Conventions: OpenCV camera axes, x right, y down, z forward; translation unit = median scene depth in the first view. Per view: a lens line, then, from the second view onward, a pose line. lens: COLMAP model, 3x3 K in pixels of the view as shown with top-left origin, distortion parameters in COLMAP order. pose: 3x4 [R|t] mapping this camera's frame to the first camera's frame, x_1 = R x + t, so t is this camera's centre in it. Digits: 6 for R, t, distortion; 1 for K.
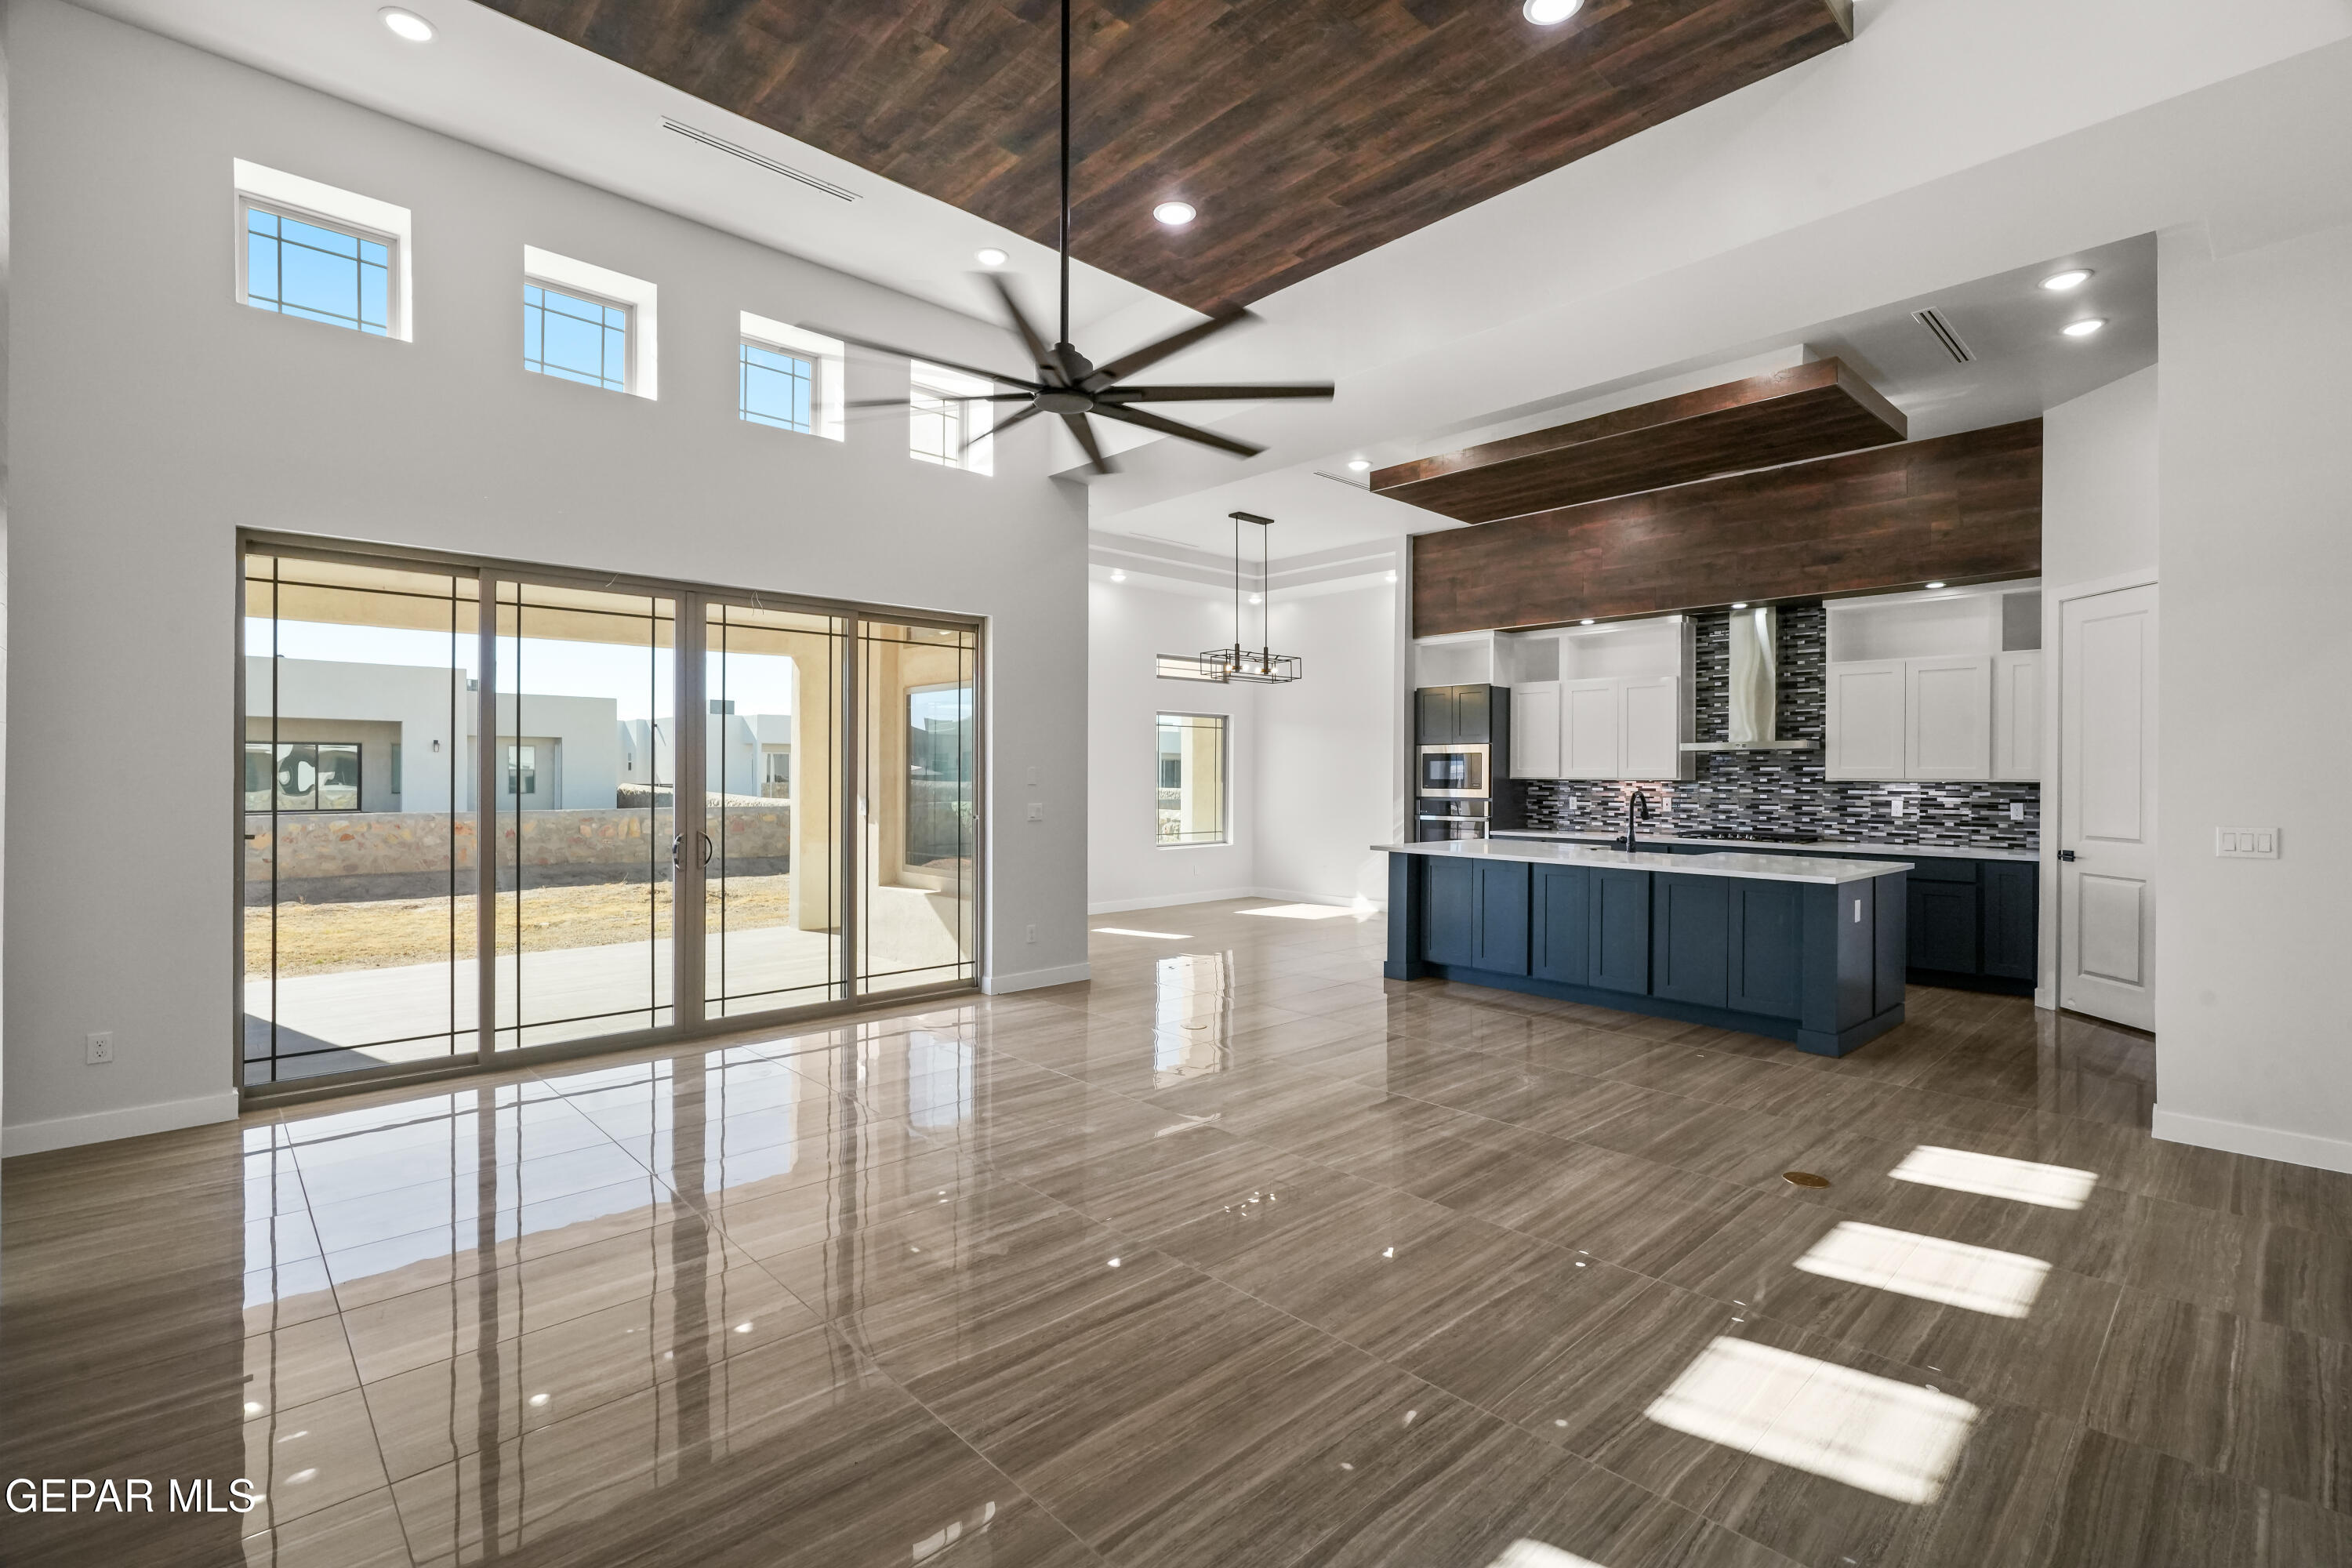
lens RADIAL K [[1053.4, 0, 1172.4], [0, 1053.4, 773.4], [0, 0, 1]] dist [-0.001192, 0.002904]
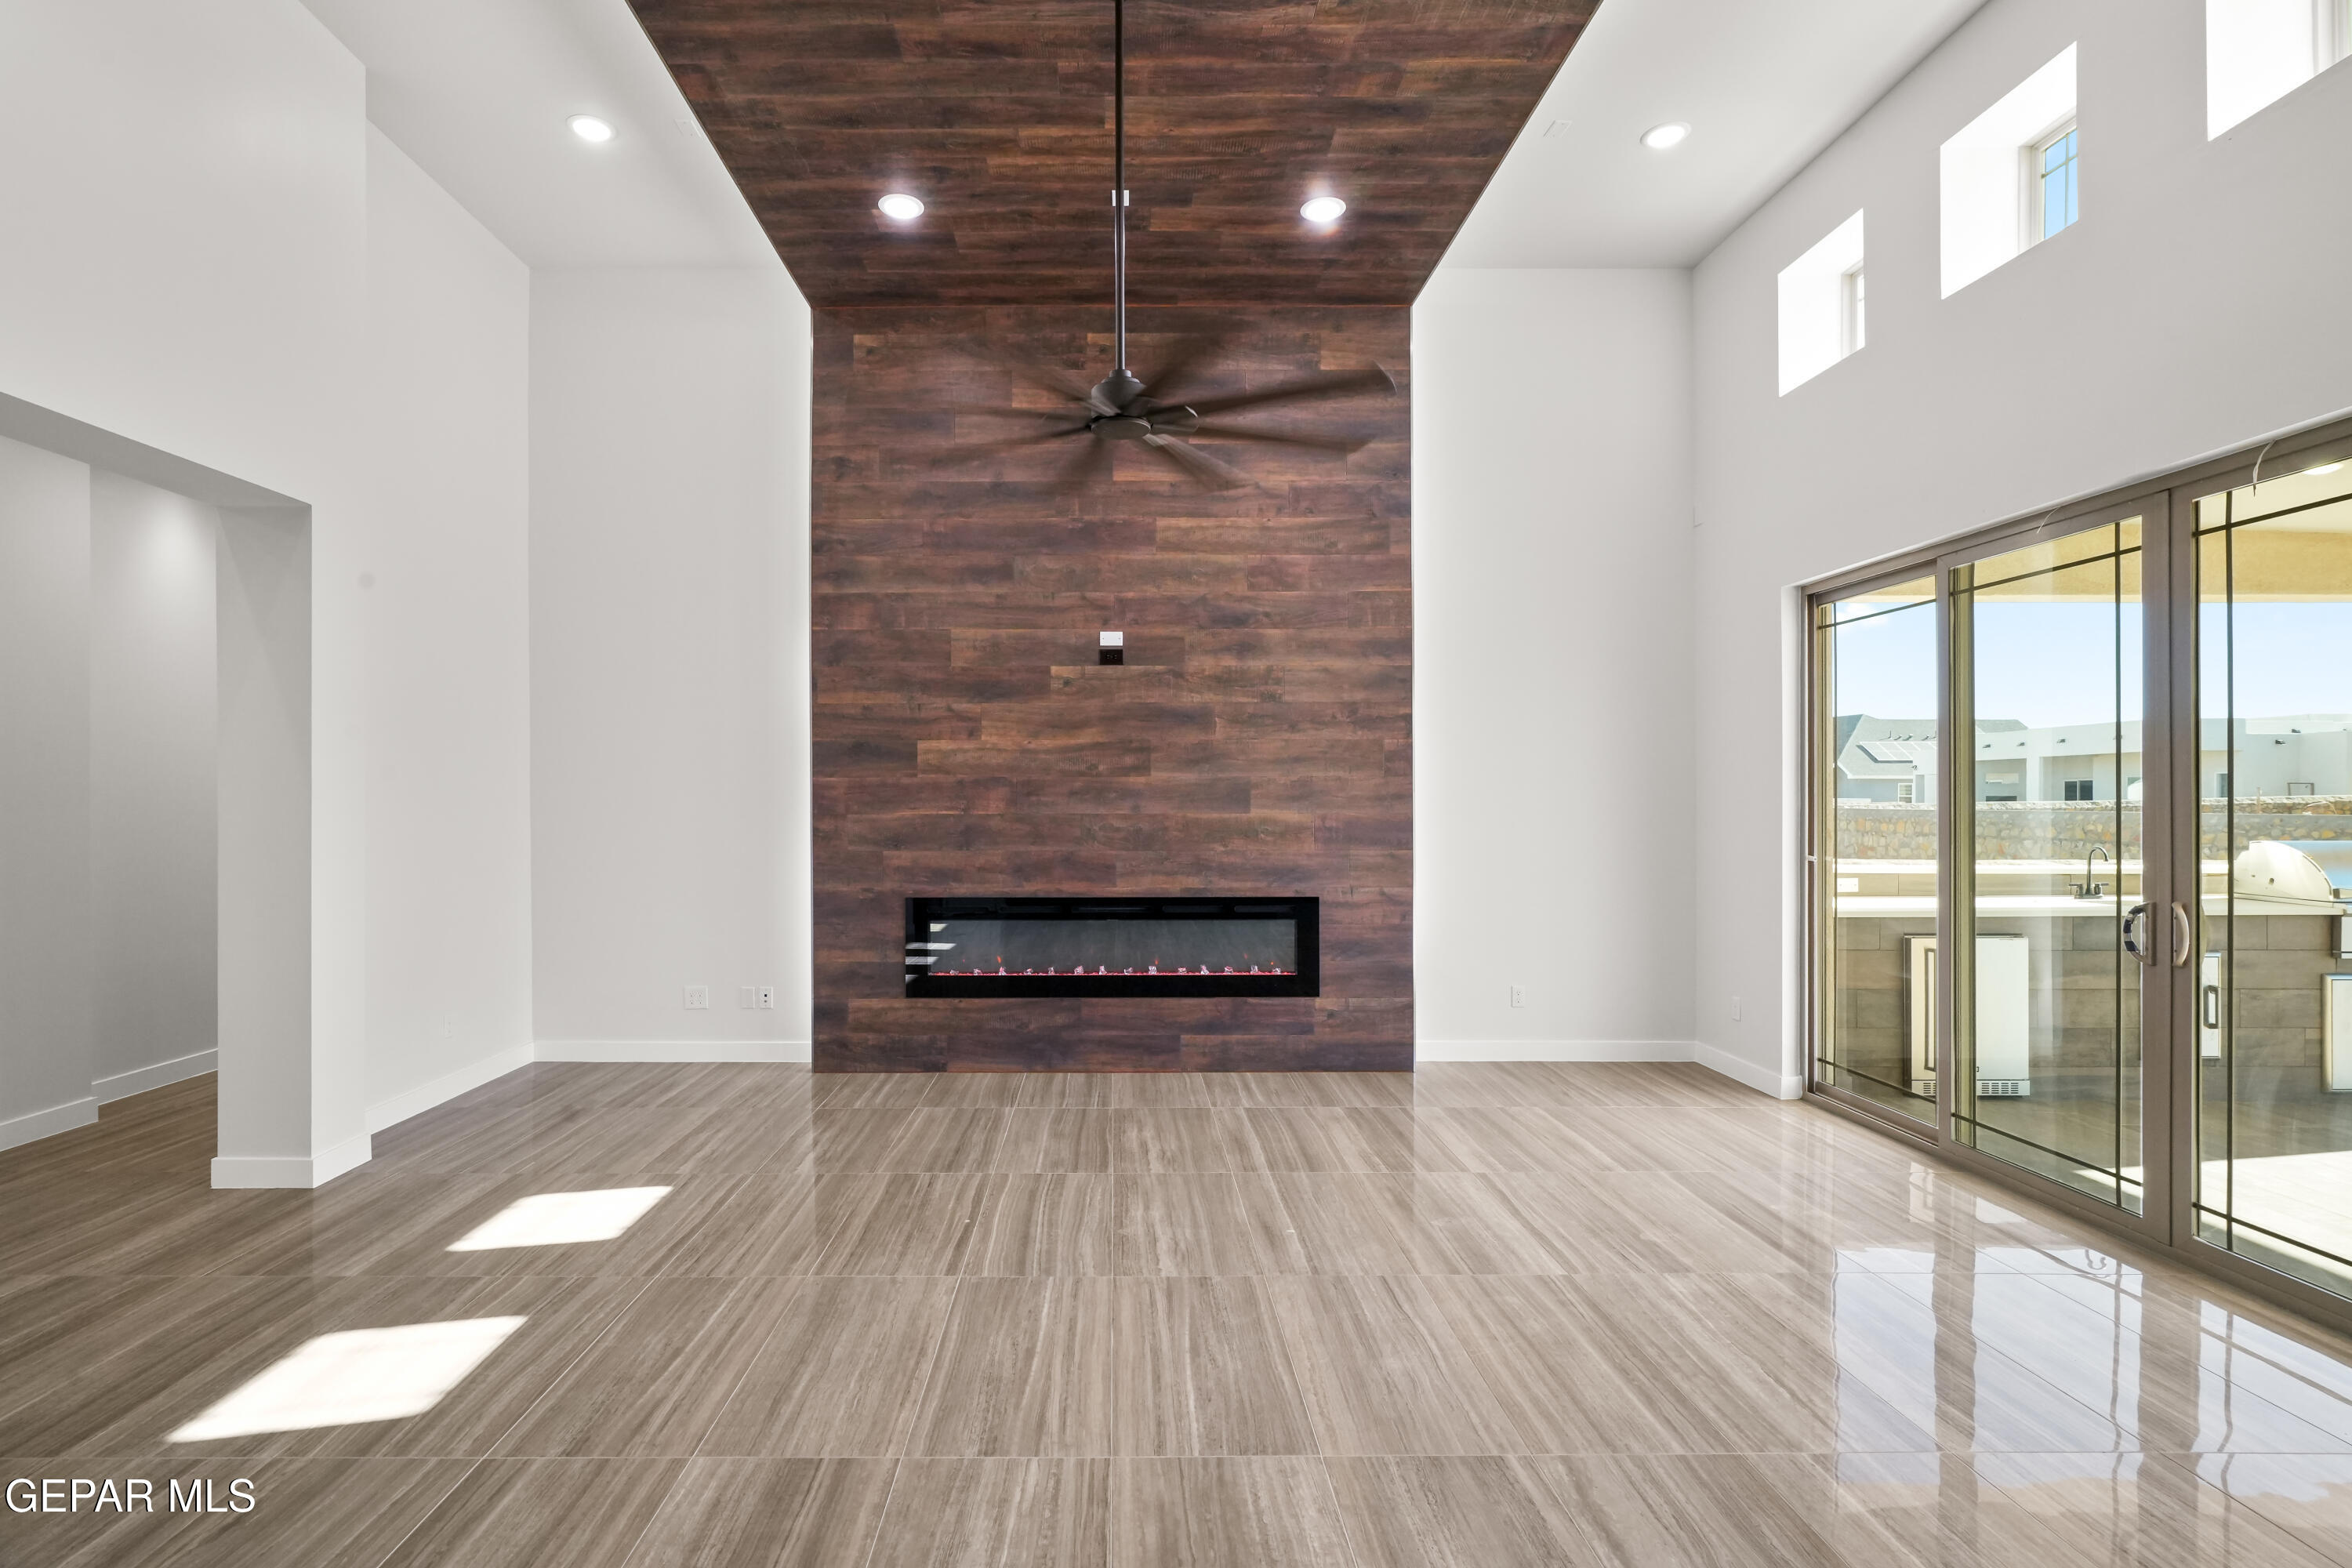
lens RADIAL K [[1117.8, 0, 1122.7], [0, 1117.8, 804.5], [0, 0, 1]] dist [-0.008349, -0.000182]
pose [[-0.679201, -0.002663, -0.733948, 0.754245], [-0.001426, 0.999996, -0.002309, 0.008781], [0.733951, -0.000522, -0.679202, 1.929498]]
